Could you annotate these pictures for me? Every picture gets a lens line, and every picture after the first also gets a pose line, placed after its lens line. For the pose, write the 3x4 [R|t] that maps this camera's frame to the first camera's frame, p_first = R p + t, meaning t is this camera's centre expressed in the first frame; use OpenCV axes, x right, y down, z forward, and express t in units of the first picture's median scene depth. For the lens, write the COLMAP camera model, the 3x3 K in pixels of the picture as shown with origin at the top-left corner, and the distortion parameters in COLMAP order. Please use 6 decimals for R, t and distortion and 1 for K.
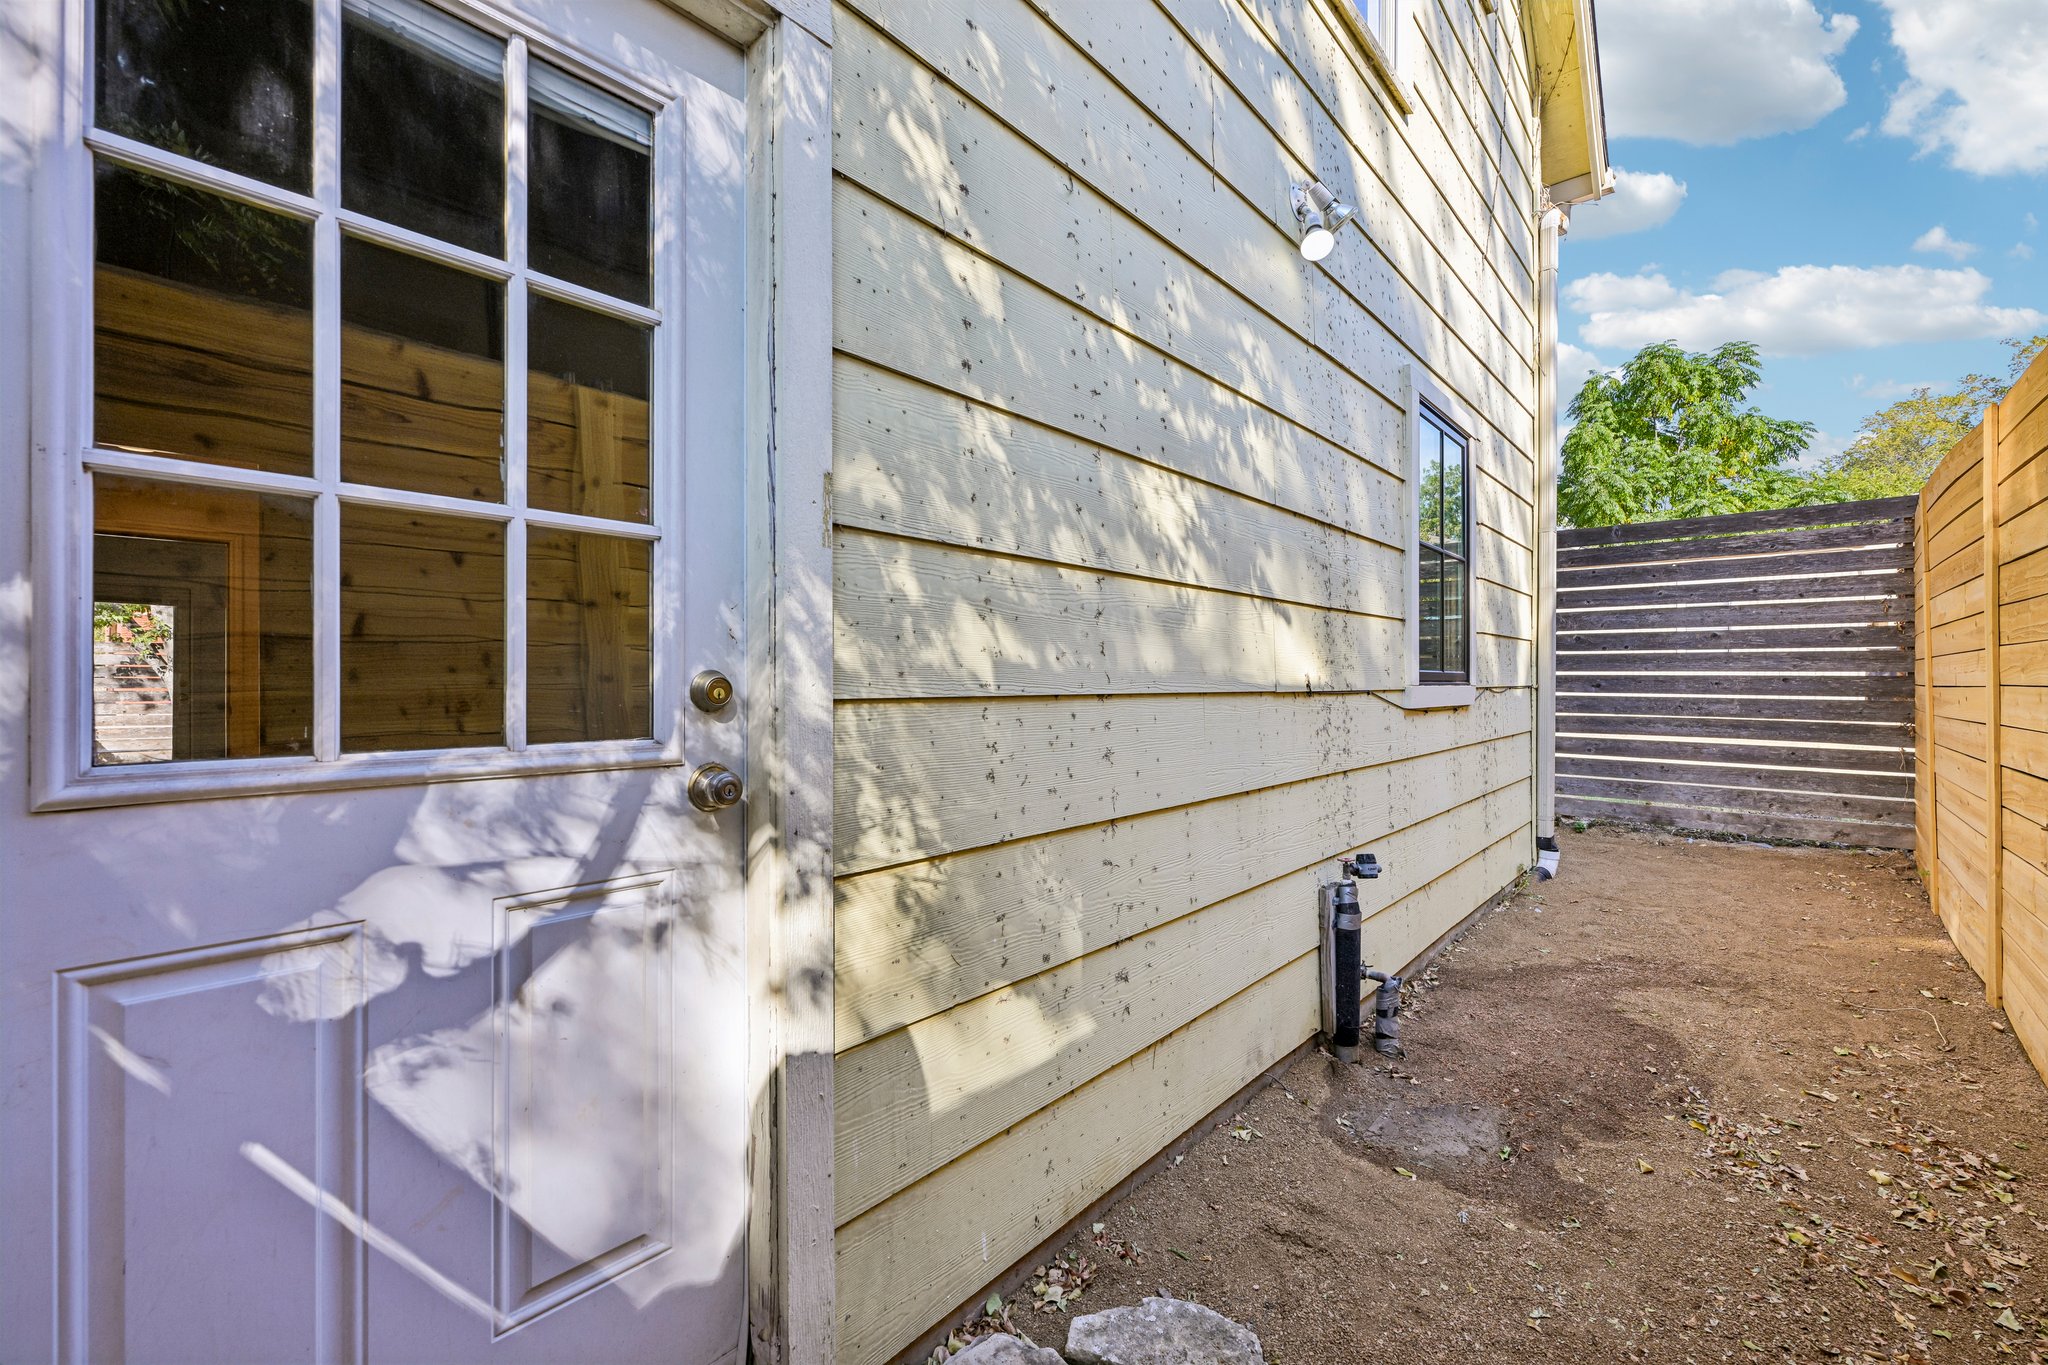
lens RADIAL K [[847.9, 0, 1011.1], [0, 847.9, 673.4], [0, 0, 1]] dist [-0.003705, -0.000032]
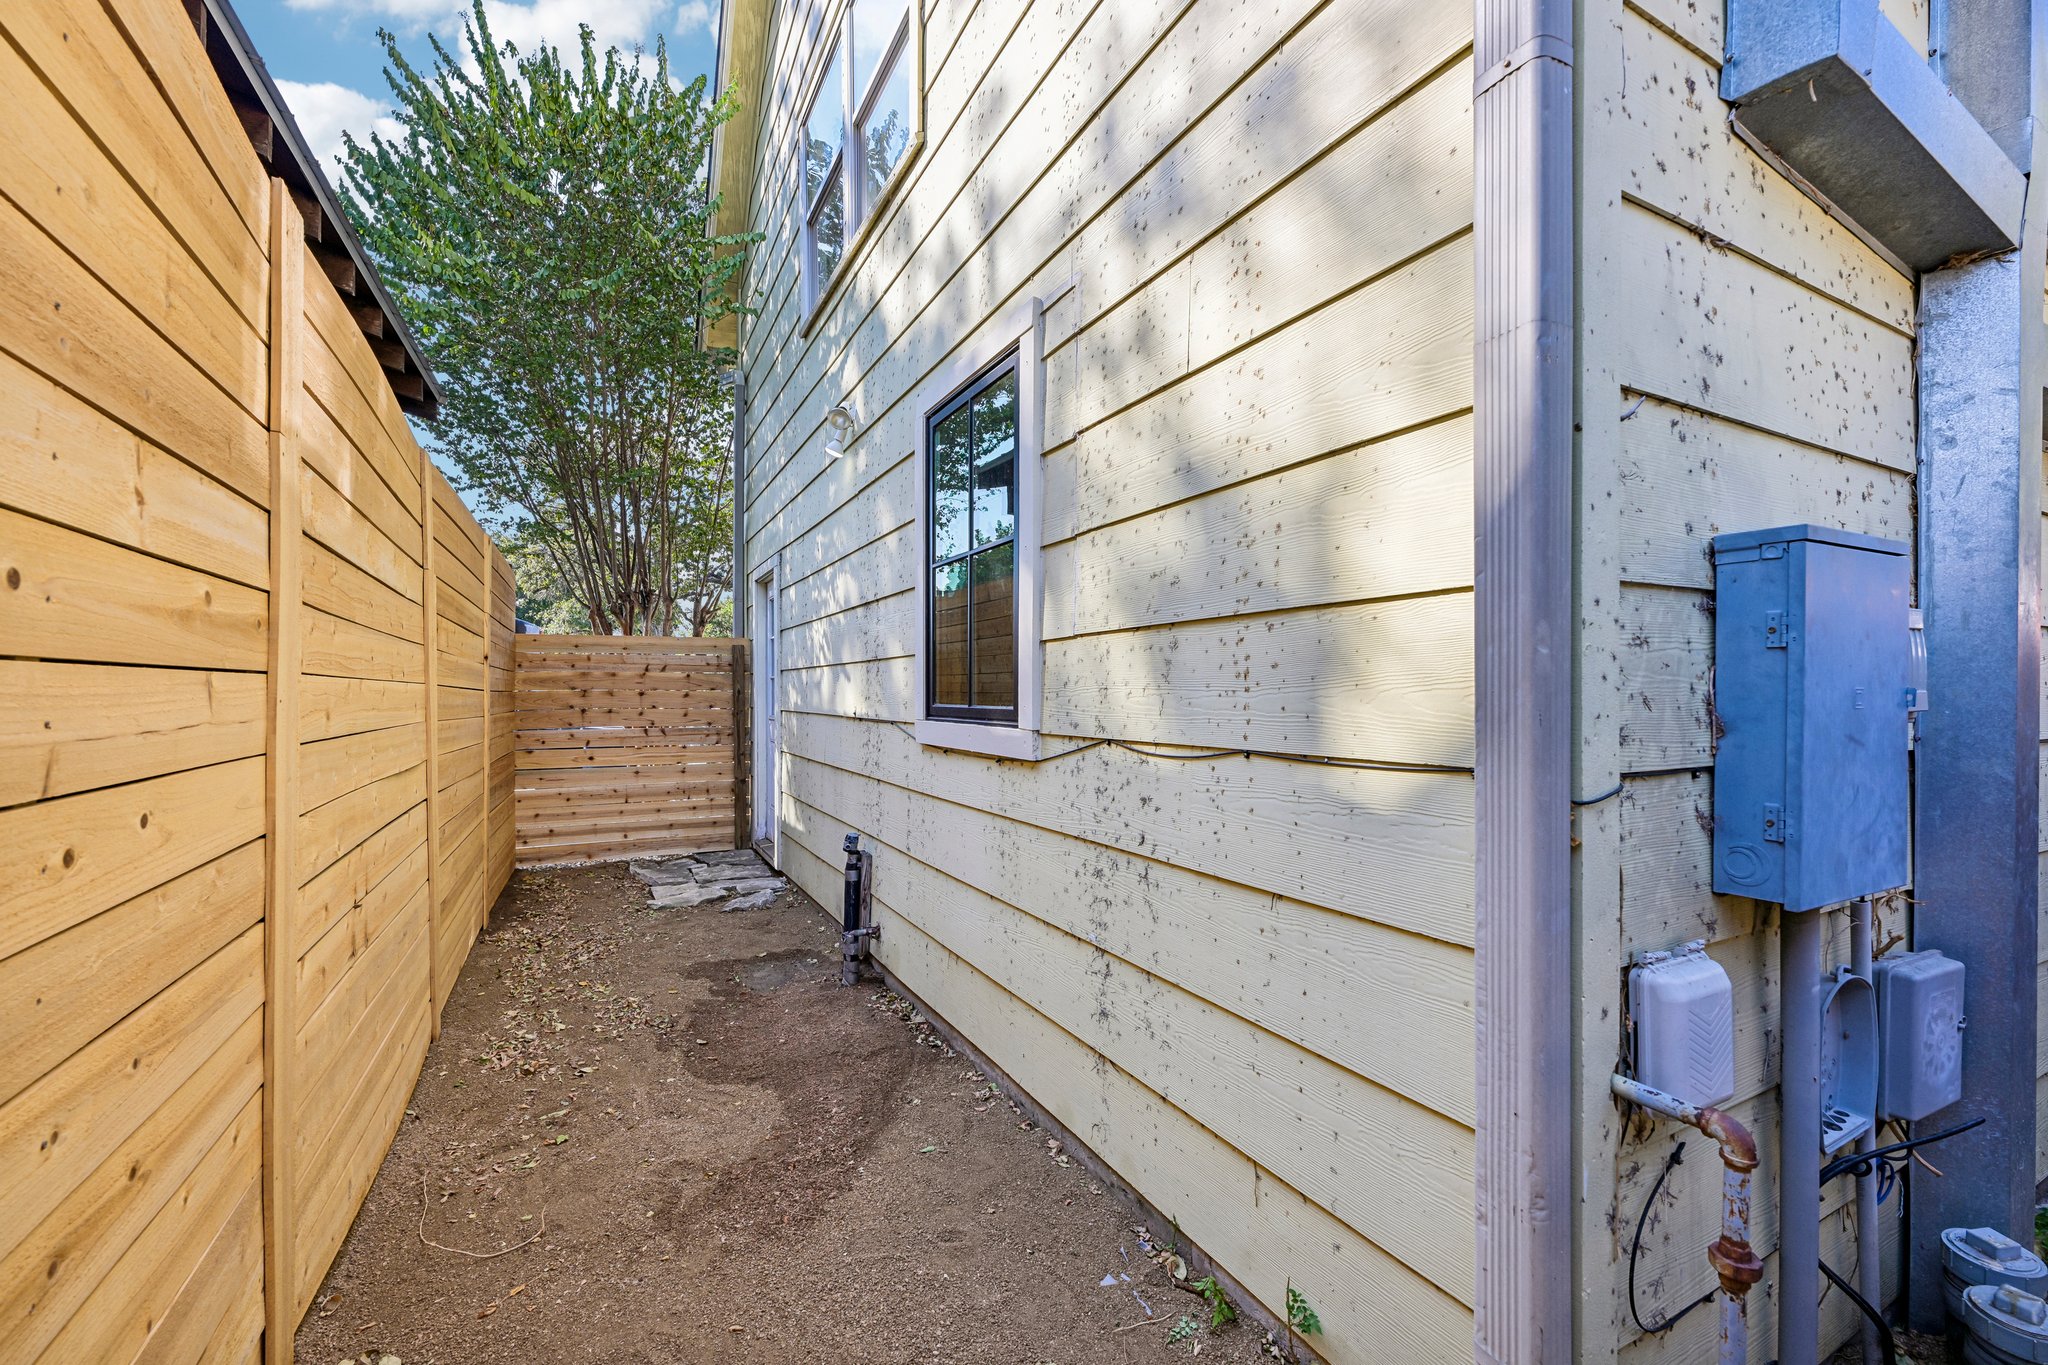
lens RADIAL K [[847.9, 0, 1013.7], [0, 847.9, 695.3], [0, 0, 1]] dist [-0.003705, -0.000032]
pose [[-0.361147, -0.004846, -0.932496, 1.586544], [-0.001524, 0.999988, -0.004606, -0.011556], [0.932508, -0.000242, -0.361150, 1.706740]]
